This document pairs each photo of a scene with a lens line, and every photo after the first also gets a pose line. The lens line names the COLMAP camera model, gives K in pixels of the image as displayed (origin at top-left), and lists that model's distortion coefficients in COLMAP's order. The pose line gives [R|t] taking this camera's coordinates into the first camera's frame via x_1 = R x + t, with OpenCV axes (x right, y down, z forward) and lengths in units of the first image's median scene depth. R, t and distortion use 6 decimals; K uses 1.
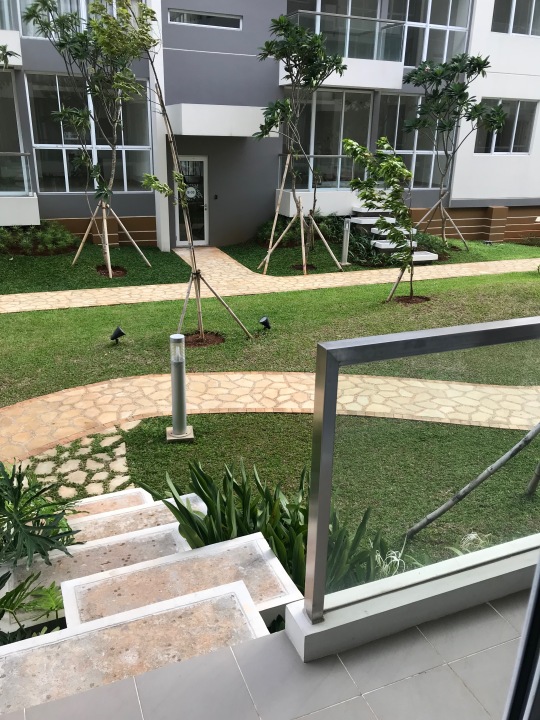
lens RADIAL K [[601.6, 0, 269.9], [0, 601.6, 359.7], [0, 0, 1]] dist [0.009324, -0.006459]
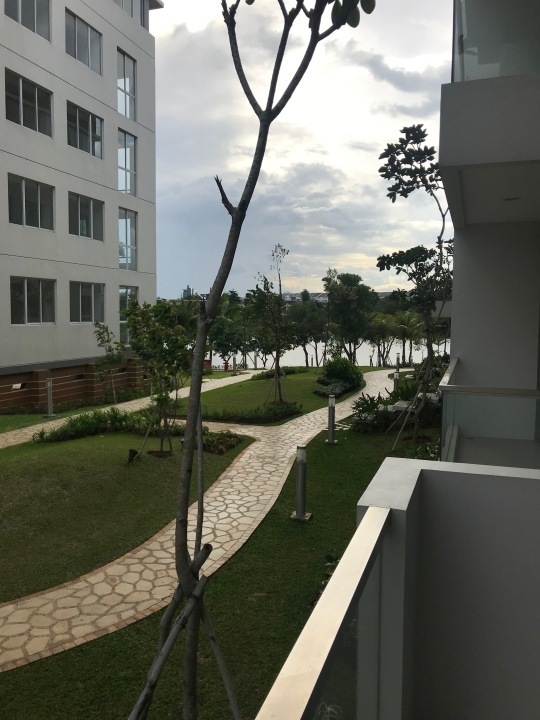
lens RADIAL K [[601.6, 0, 268.4], [0, 601.6, 361.1], [0, 0, 1]] dist [0.009324, -0.006459]
pose [[0.663813, -0.080623, 0.743540, -0.000921], [0.272683, 0.951828, -0.140237, -0.062184], [-0.696416, 0.295842, 0.653821, 0.174289]]
